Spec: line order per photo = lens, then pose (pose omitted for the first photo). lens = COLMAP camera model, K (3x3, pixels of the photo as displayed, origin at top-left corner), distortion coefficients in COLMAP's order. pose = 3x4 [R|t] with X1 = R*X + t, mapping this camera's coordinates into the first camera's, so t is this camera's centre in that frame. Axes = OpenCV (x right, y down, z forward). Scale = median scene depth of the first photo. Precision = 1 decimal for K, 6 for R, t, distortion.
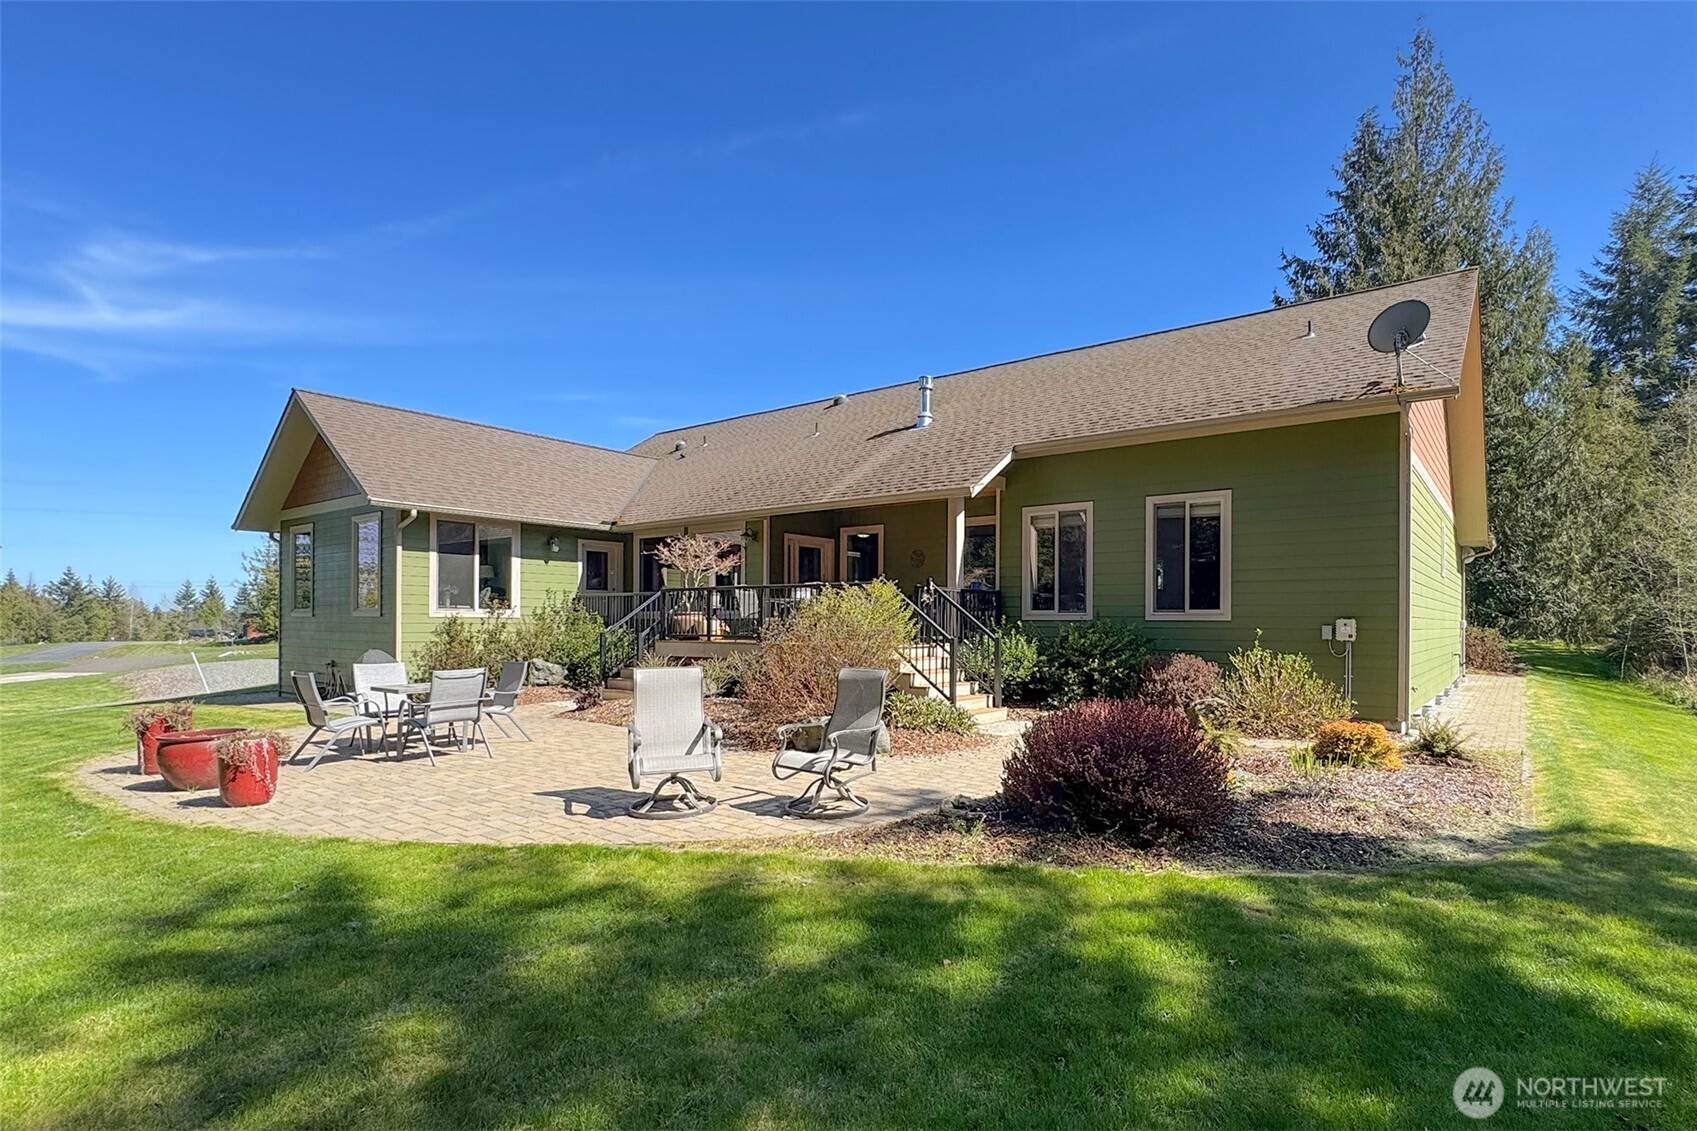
lens RADIAL K [[717.5, 0, 849.9], [0, 717.5, 593.3], [0, 0, 1]] dist [0.000513, 0.000158]
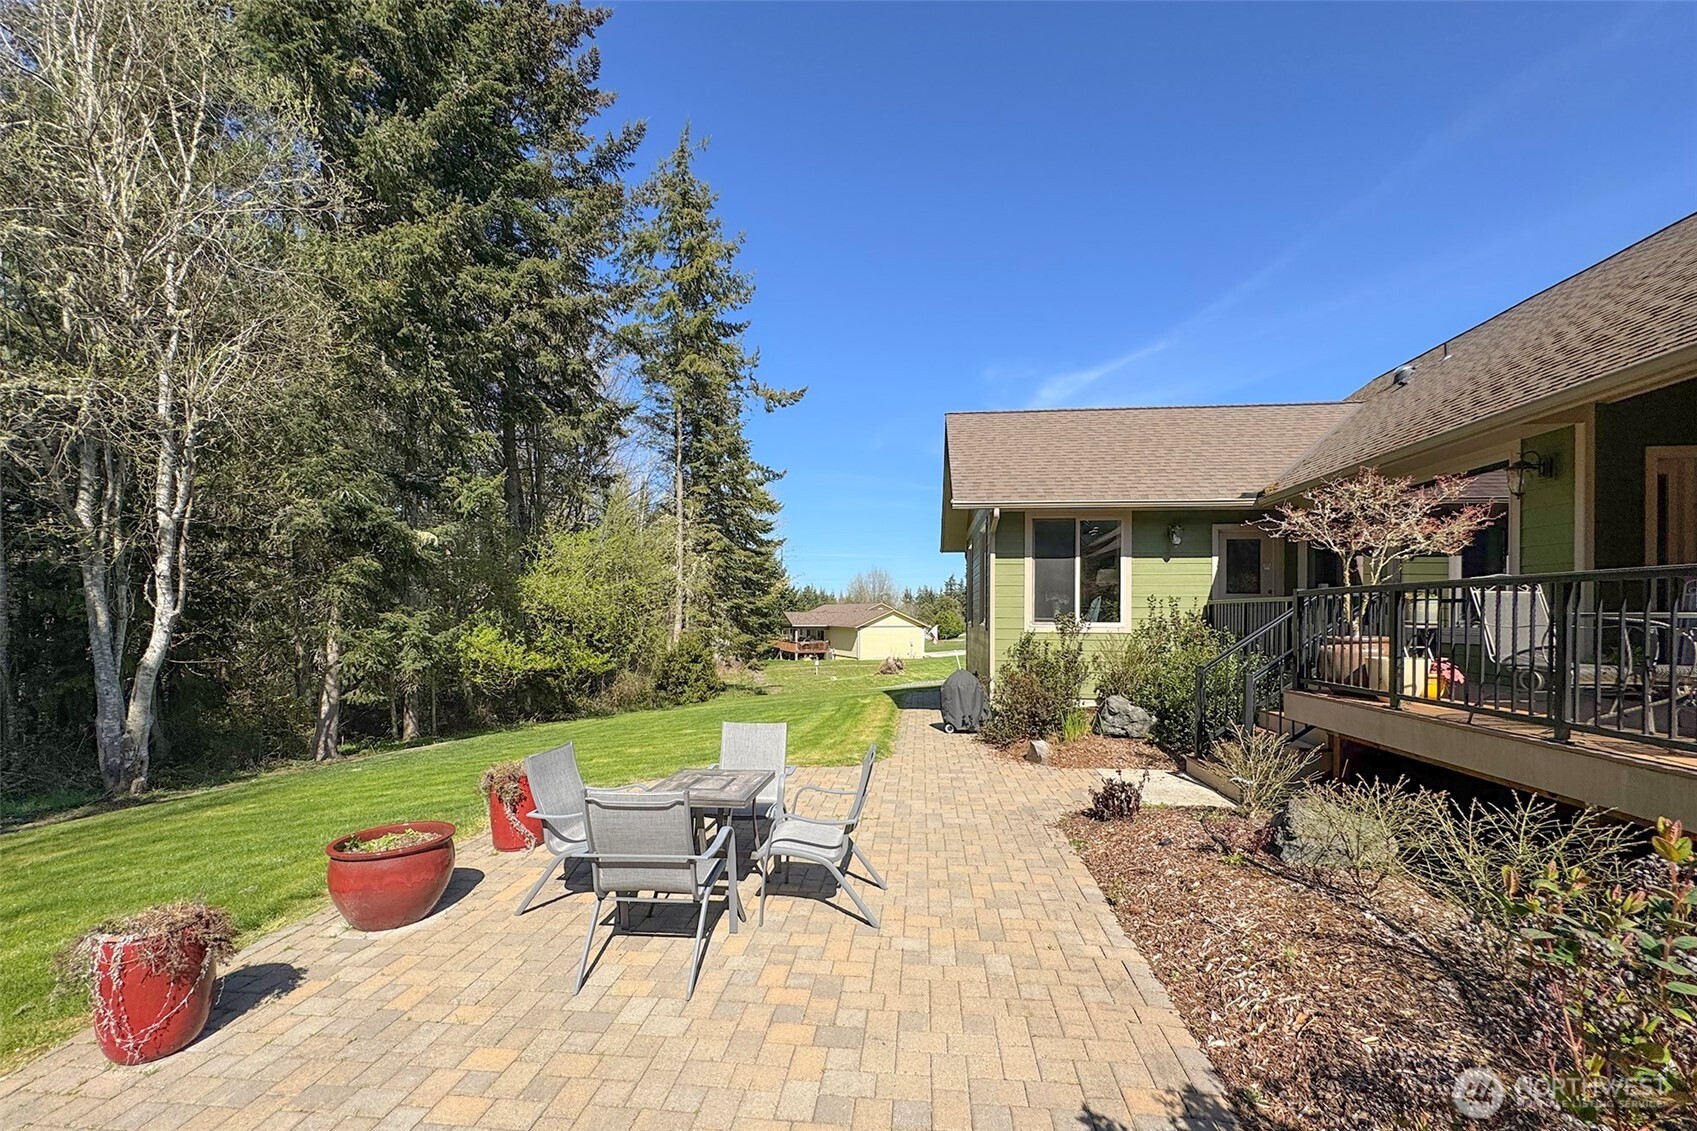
lens RADIAL K [[701.9, 0, 862.5], [0, 701.9, 633.4], [0, 0, 1]] dist [-0.002102, 0.000353]
pose [[0.609162, 0.008866, -0.792996, -0.036762], [0.031477, 0.998879, 0.035347, -0.002789], [0.792421, -0.046493, 0.608200, 0.317441]]
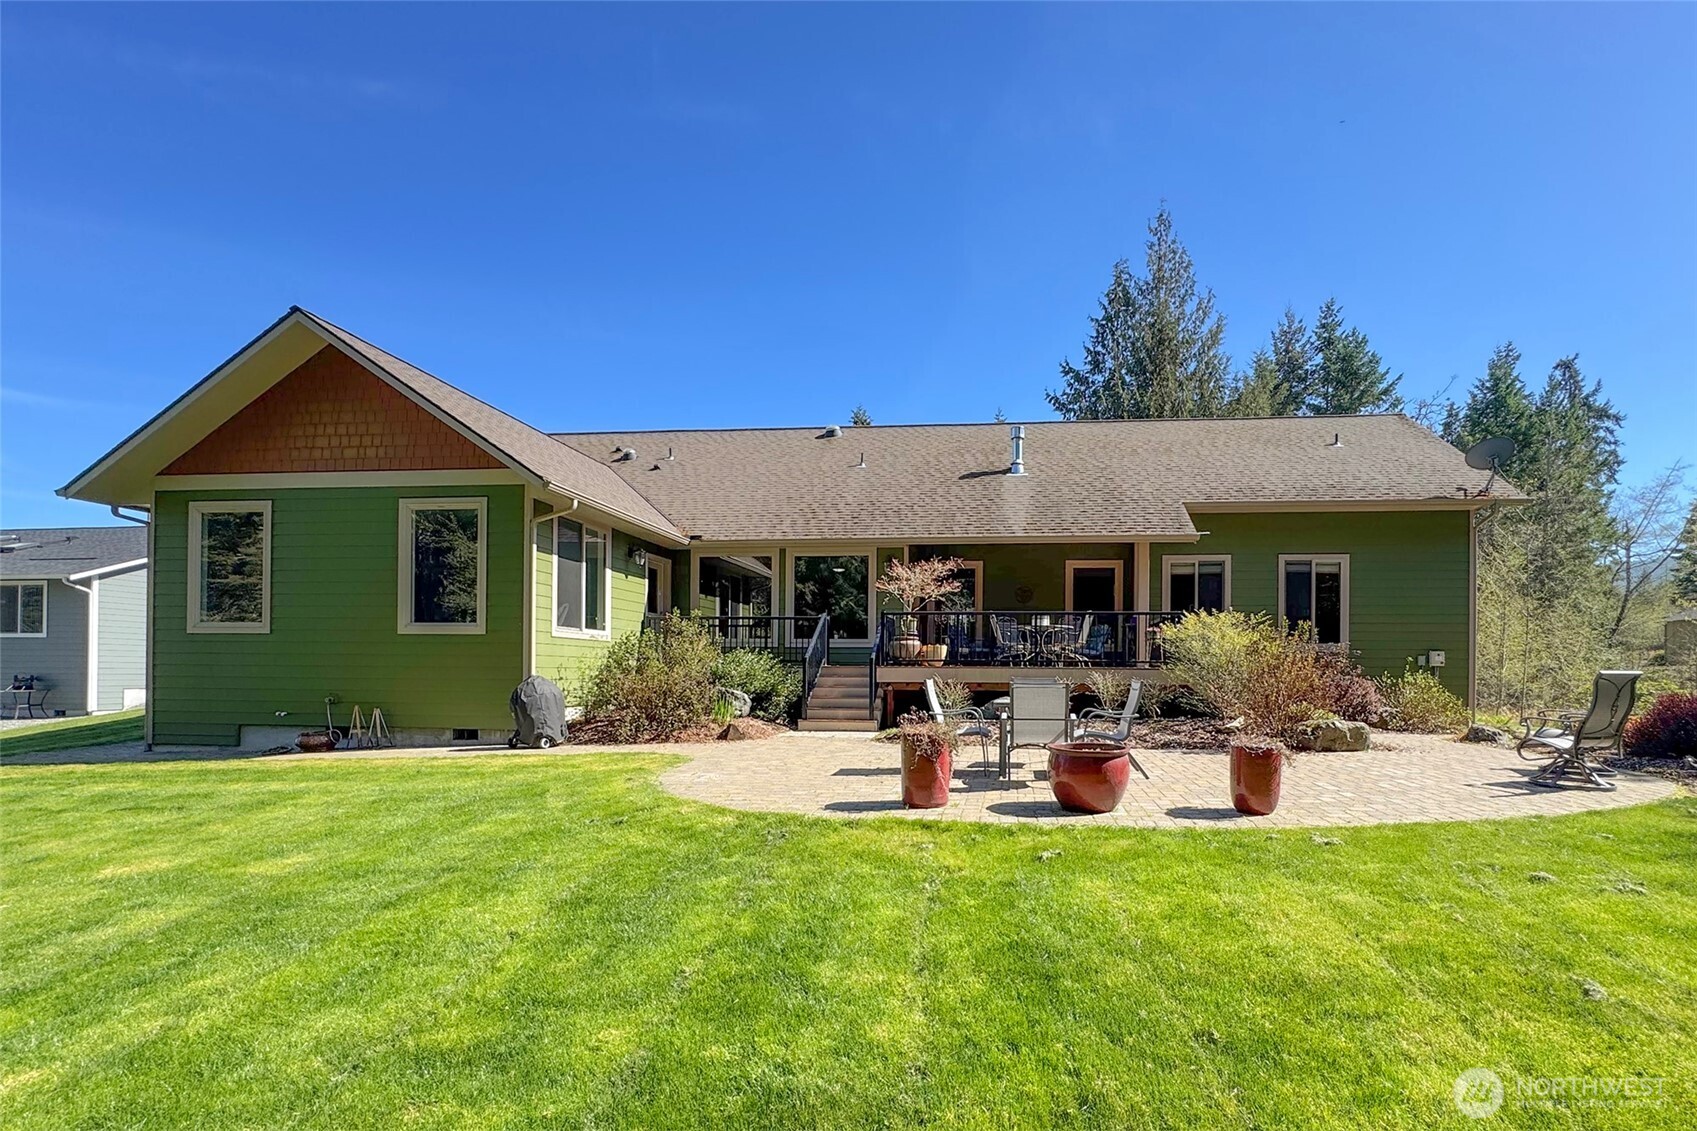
lens RADIAL K [[709.2, 0, 846.0], [0, 709.2, 657.7], [0, 0, 1]] dist [-0.000721, 0.000314]
pose [[0.901883, 0.014162, 0.431747, -0.595838], [-0.026754, 0.999375, 0.023106, 0.028996], [-0.431150, -0.032390, 0.901699, 0.139324]]
